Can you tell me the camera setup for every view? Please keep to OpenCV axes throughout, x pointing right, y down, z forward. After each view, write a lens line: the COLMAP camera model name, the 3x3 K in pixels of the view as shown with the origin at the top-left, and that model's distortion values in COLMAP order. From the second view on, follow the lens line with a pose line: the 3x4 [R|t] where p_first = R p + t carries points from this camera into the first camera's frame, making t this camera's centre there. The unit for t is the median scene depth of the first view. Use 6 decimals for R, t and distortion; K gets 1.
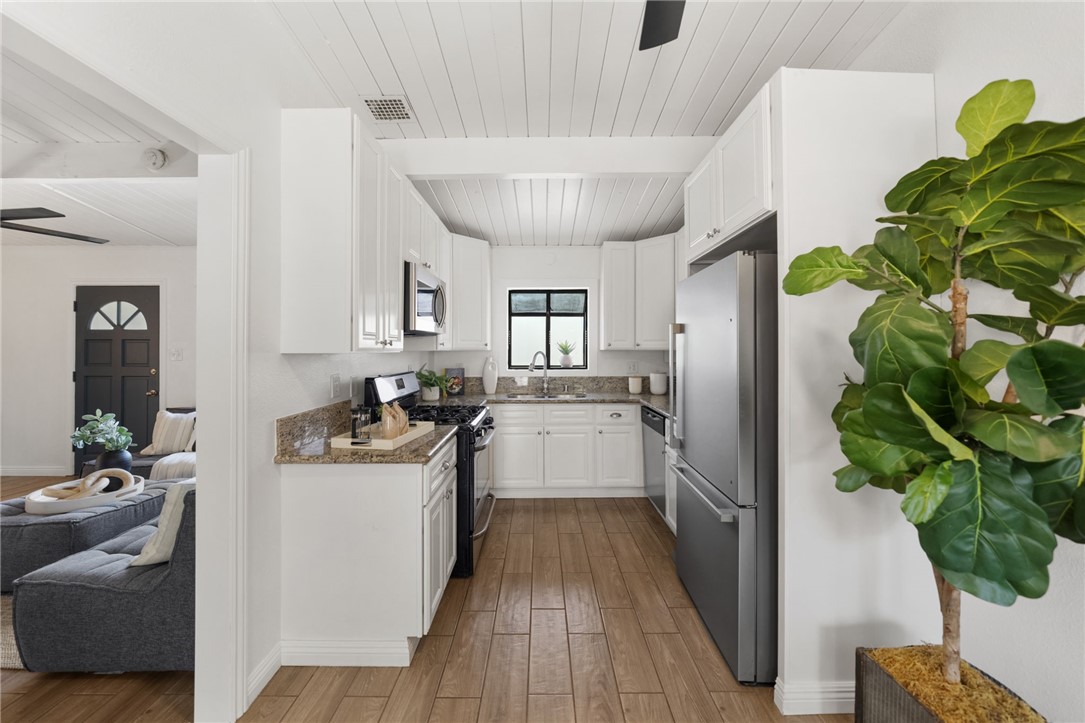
lens RADIAL K [[393.9, 0, 549.9], [0, 393.9, 346.5], [0, 0, 1]] dist [-0.001775, -0.000523]
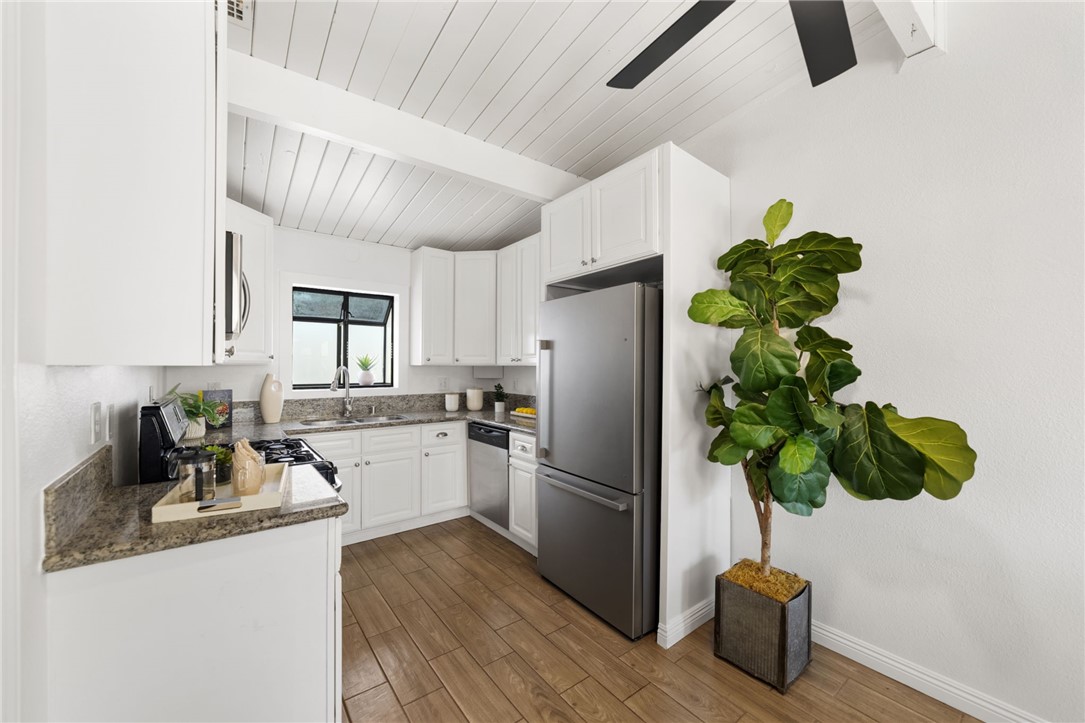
lens RADIAL K [[413.6, 0, 540.3], [0, 413.6, 368.0], [0, 0, 1]] dist [-0.002874, 0.000153]
pose [[0.802858, 0.001867, 0.596167, -0.234009], [-0.009278, 0.999913, 0.009363, 0.004570], [-0.596098, -0.013049, 0.802806, 0.075305]]
